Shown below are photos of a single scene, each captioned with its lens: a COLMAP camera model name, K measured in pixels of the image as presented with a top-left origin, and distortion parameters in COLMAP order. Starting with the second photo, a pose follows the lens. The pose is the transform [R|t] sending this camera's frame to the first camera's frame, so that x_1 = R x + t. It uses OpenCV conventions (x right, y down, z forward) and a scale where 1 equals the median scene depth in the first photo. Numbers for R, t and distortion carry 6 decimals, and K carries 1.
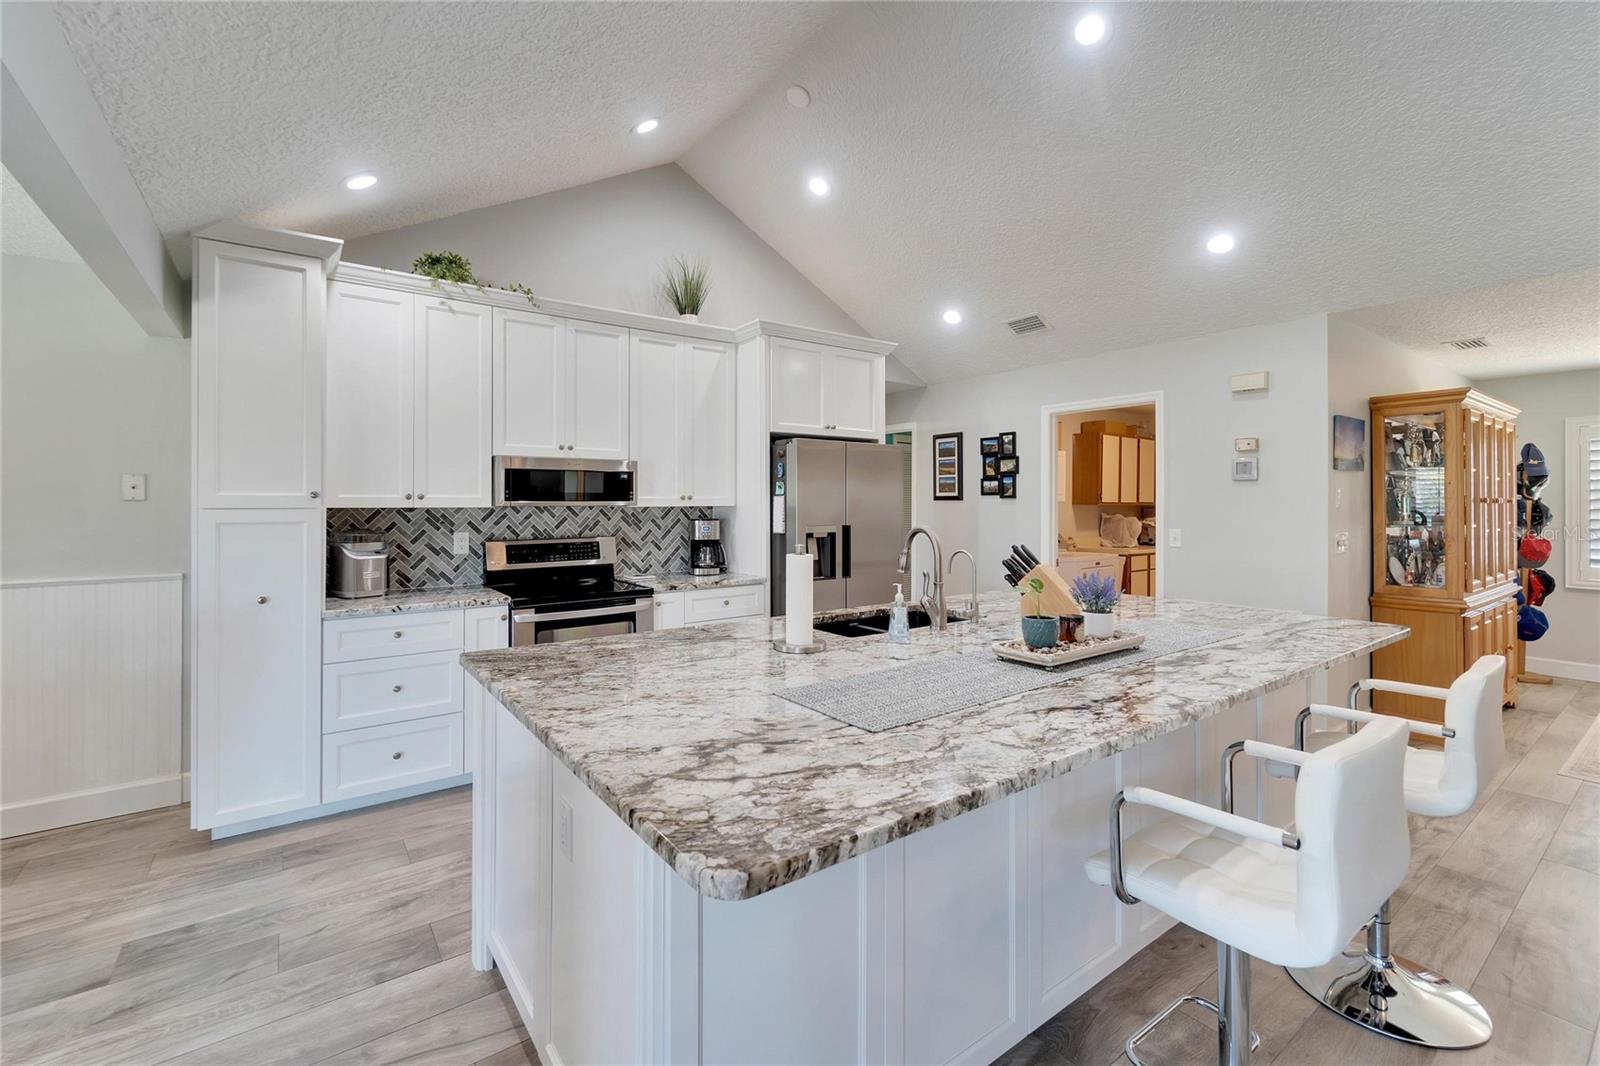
lens RADIAL K [[683.3, 0, 781.2], [0, 683.3, 504.8], [0, 0, 1]] dist [0.001514, 0.000218]
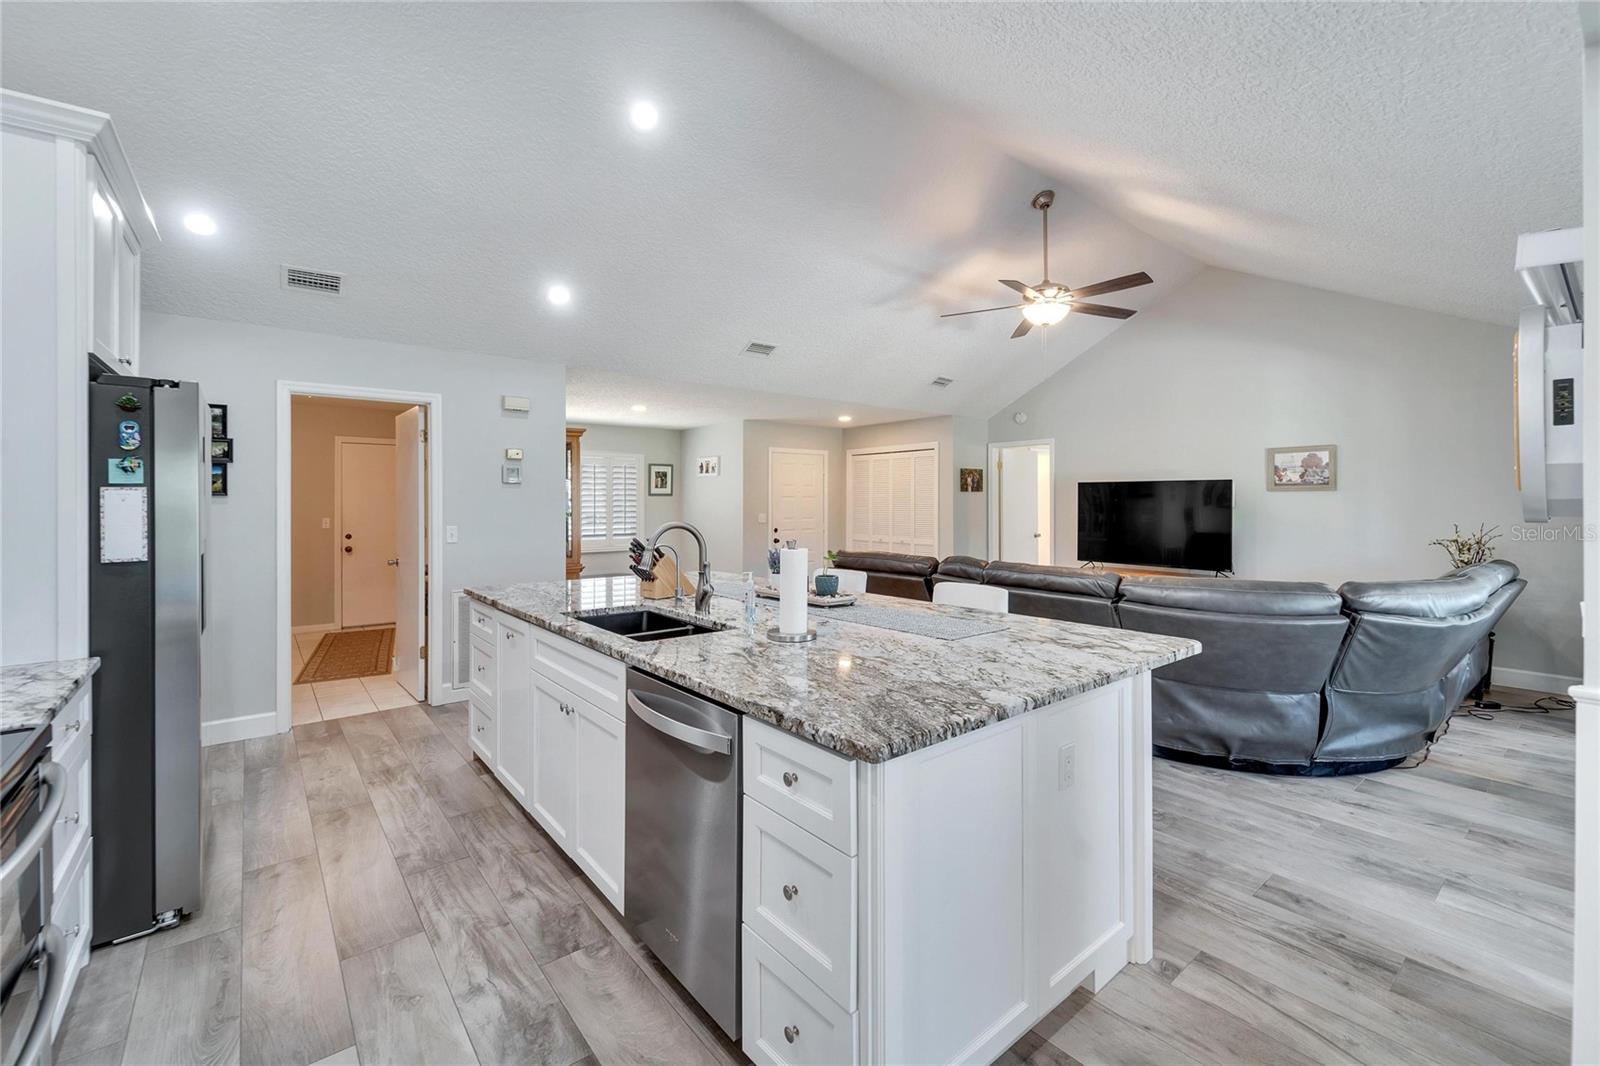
lens RADIAL K [[674.5, 0, 787.6], [0, 674.5, 500.1], [0, 0, 1]] dist [0.000195, -0.000415]
pose [[-0.051014, 0.002721, 0.998694, -0.520645], [0.004293, 0.999988, -0.002505, -0.000141], [-0.998689, 0.004160, -0.051025, 0.543576]]
